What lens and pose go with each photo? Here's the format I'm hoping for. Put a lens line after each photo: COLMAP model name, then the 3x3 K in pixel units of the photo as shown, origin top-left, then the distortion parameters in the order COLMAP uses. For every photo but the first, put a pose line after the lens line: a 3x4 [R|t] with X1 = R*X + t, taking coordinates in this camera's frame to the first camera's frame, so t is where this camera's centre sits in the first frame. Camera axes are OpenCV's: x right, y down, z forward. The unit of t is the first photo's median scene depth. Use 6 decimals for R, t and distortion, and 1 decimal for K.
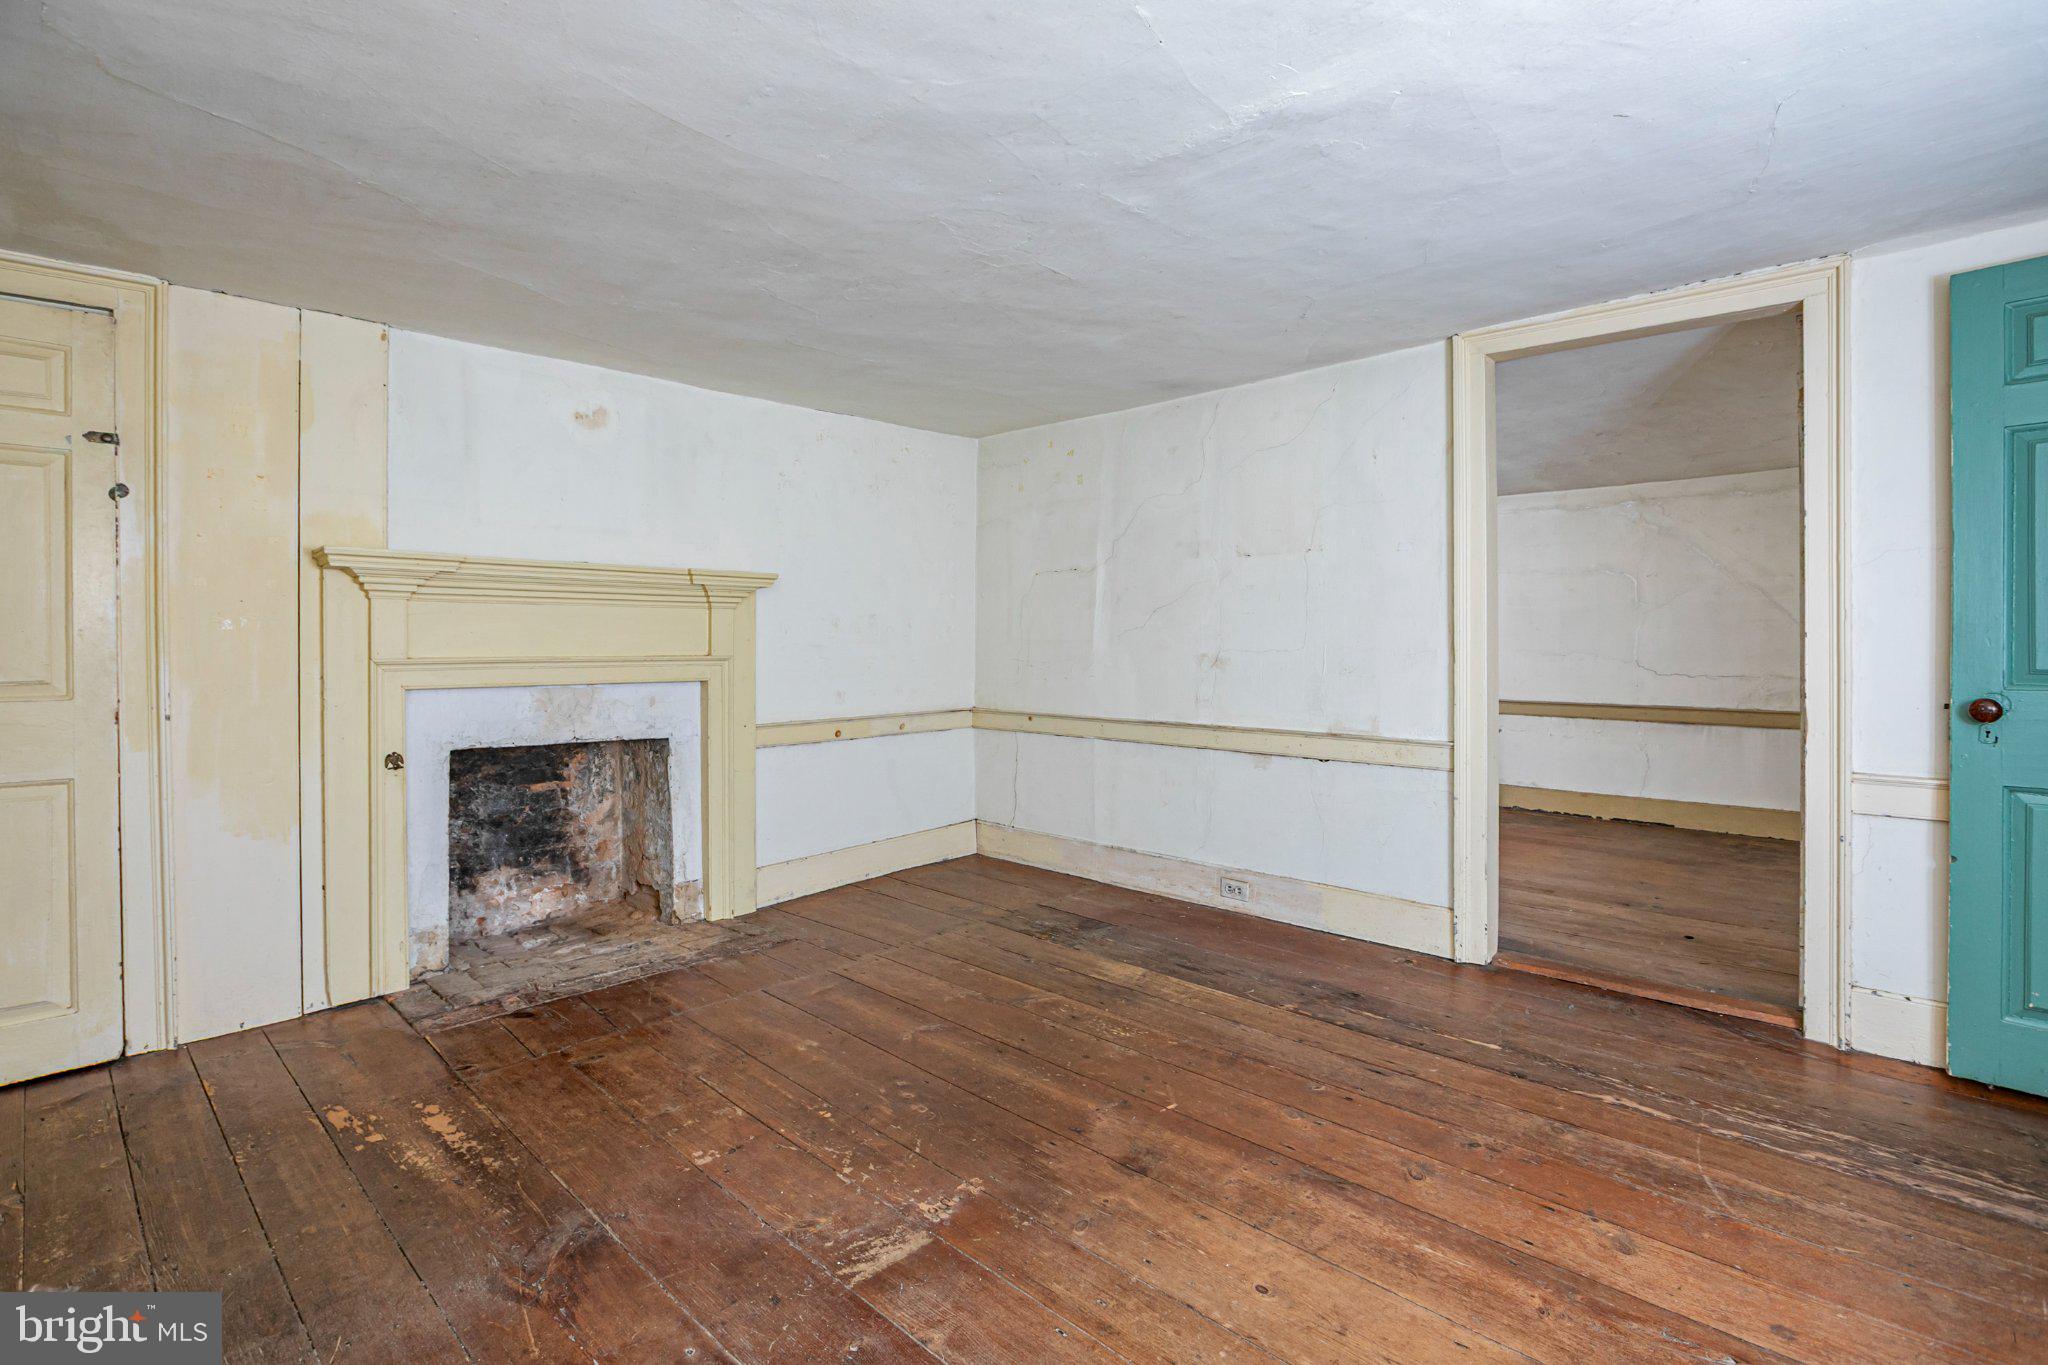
lens RADIAL K [[963.2, 0, 1025.5], [0, 963.2, 654.3], [0, 0, 1]] dist [-0.044568, 0.020894]
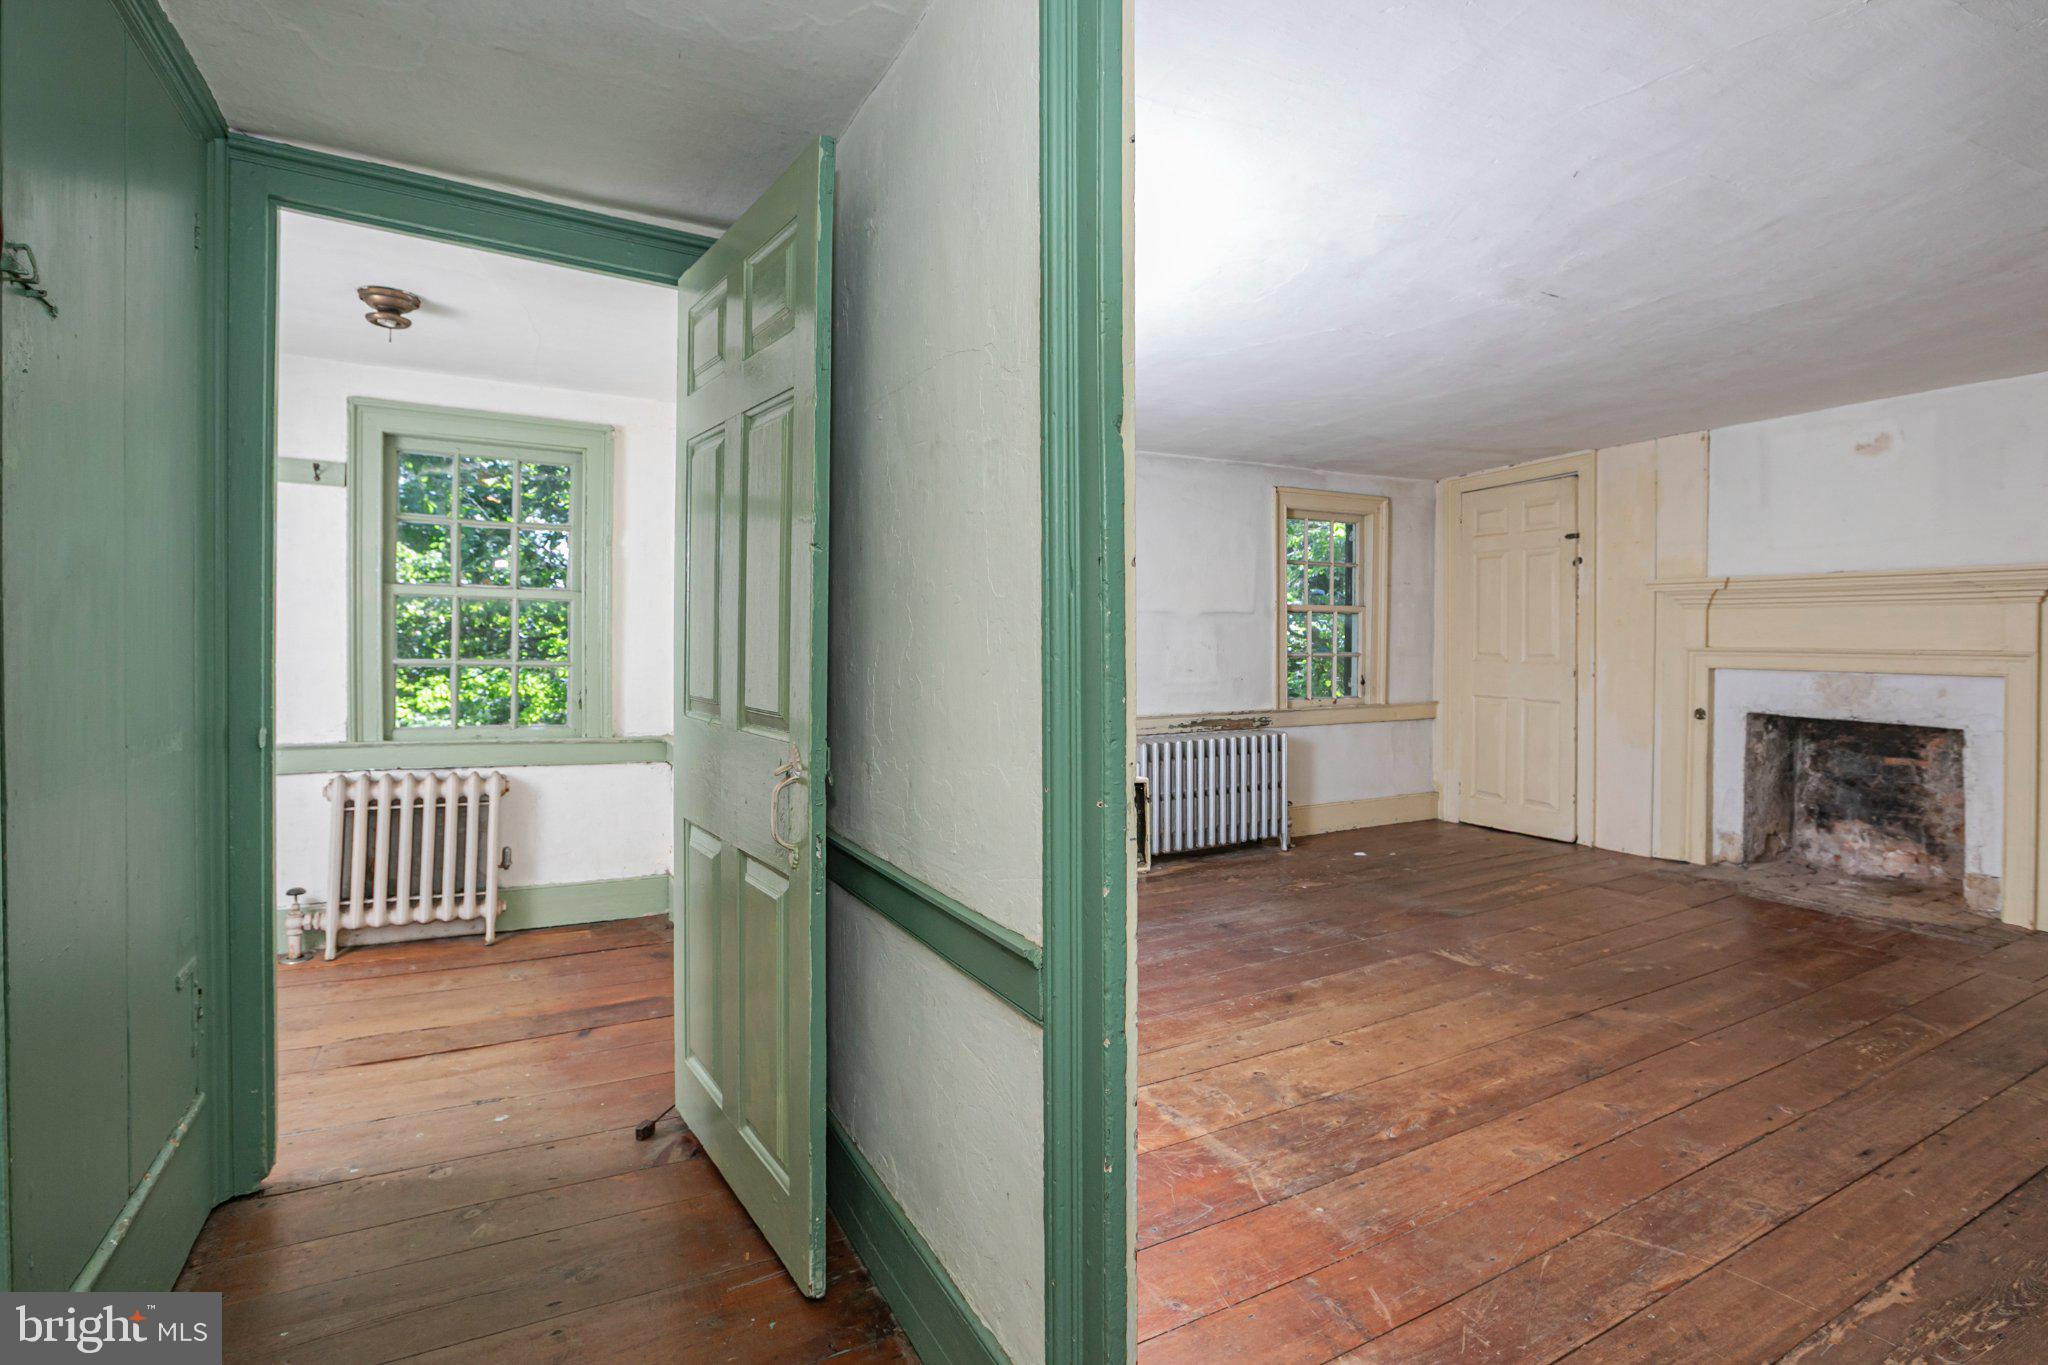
lens RADIAL K [[963.2, 0, 1025.5], [0, 963.2, 654.3], [0, 0, 1]] dist [-0.044568, 0.020894]
pose [[-0.316285, 0.024871, -0.948338, 1.092727], [-0.006022, 0.999584, 0.028223, -0.020118], [0.948645, 0.014637, -0.316004, 0.428210]]
